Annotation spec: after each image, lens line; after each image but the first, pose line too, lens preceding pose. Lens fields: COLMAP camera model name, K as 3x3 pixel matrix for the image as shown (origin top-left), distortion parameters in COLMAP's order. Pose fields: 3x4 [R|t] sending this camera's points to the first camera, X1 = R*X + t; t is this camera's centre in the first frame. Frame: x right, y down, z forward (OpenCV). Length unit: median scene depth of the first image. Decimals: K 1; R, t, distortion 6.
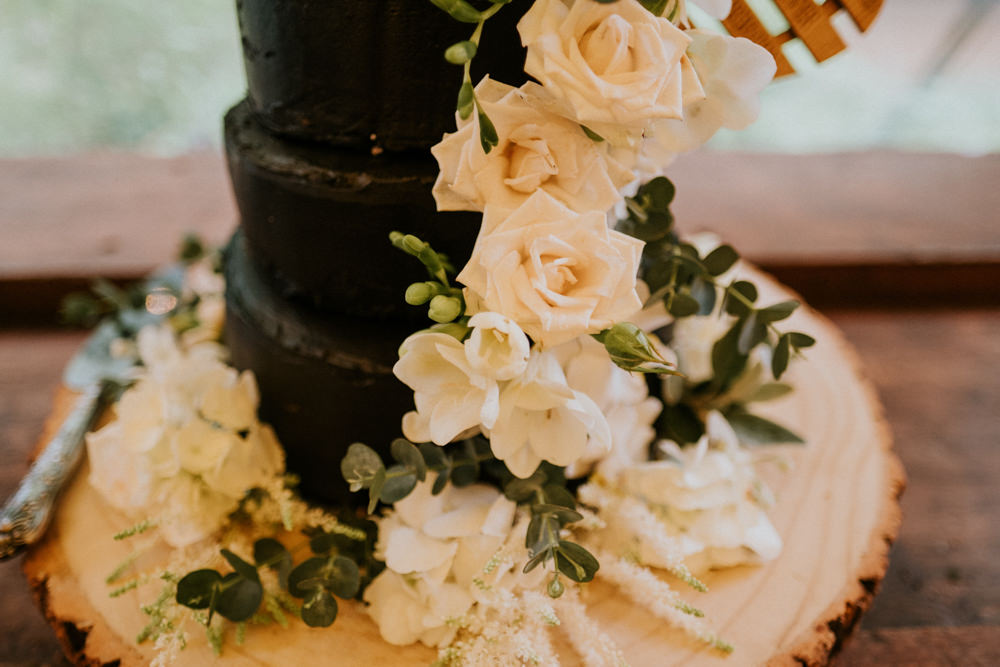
lens RADIAL K [[705.6, 0, 494.8], [0, 705.6, 338.1], [0, 0, 1]] dist [-0.007879, -0.003119]
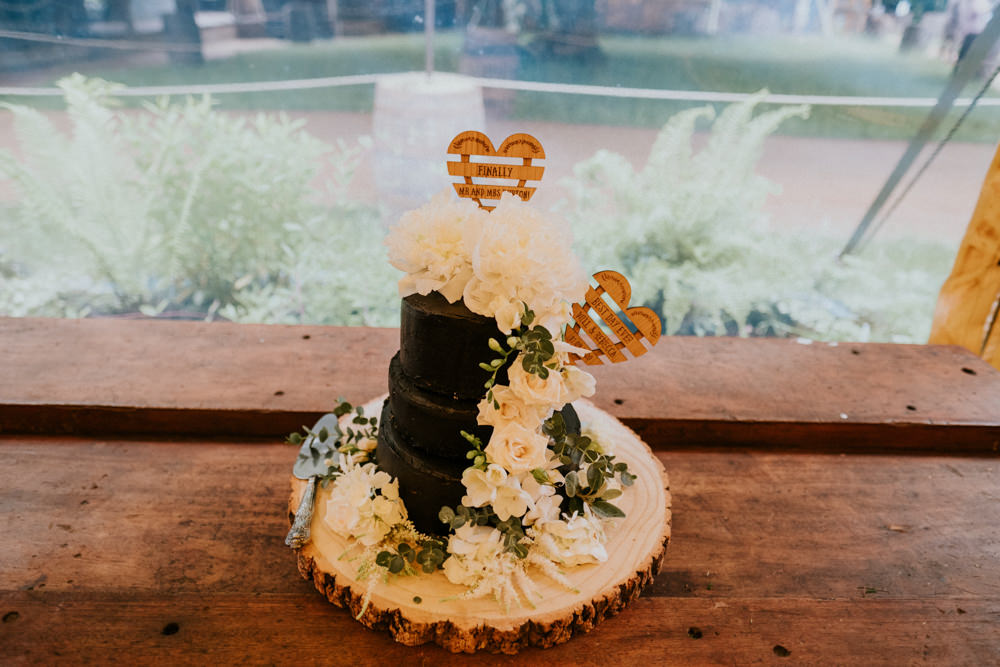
lens RADIAL K [[705.6, 0, 494.8], [0, 705.6, 338.1], [0, 0, 1]] dist [-0.007879, -0.003119]
pose [[0.999131, 0.041124, -0.006755, -0.006804], [-0.041646, 0.991267, -0.125118, -0.161357], [0.001551, 0.125291, 0.992119, -1.760356]]
